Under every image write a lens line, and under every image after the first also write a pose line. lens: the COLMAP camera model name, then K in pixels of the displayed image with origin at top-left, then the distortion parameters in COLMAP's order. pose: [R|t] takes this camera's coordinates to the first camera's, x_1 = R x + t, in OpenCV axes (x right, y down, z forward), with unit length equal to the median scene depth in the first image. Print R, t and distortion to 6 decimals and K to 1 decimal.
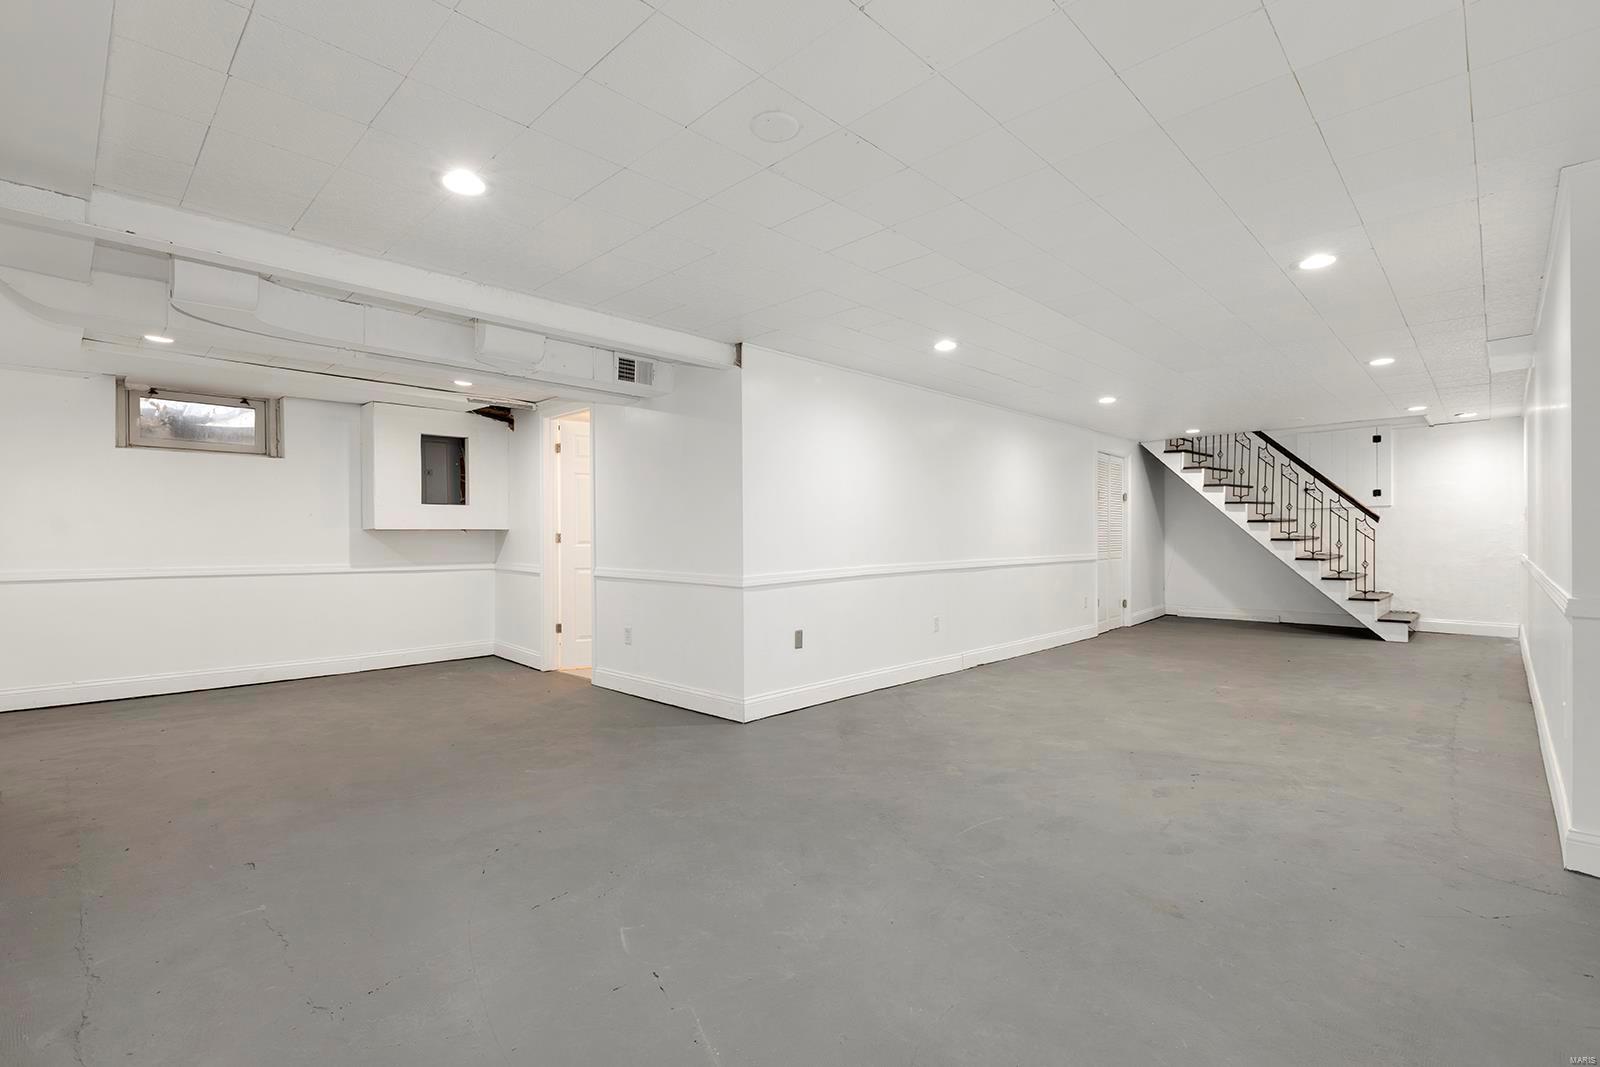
lens RADIAL K [[712.3, 0, 798.9], [0, 712.3, 538.8], [0, 0, 1]] dist [-0.001493, 0.000079]
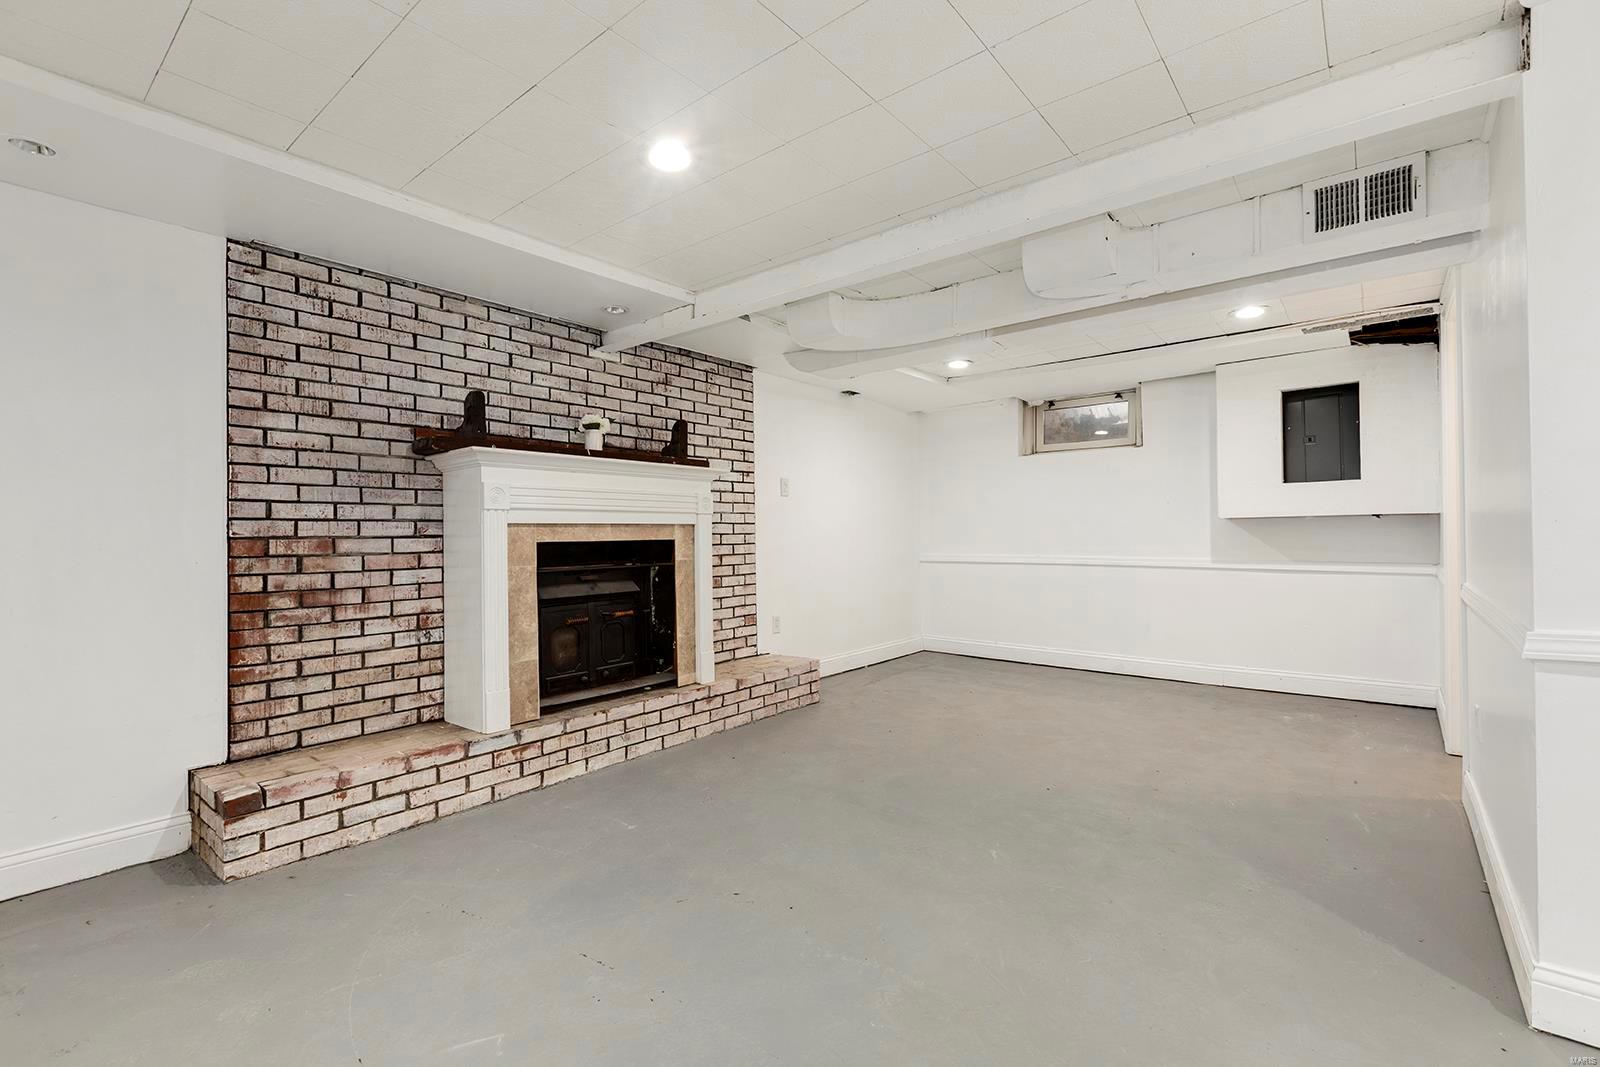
lens RADIAL K [[712.3, 0, 798.1], [0, 712.3, 533.6], [0, 0, 1]] dist [-0.001493, 0.000079]
pose [[0.076241, 0.000788, -0.997089, 0.190356], [0.011095, 0.999937, 0.001638, -0.001779], [0.997028, -0.011187, 0.076227, 0.424592]]
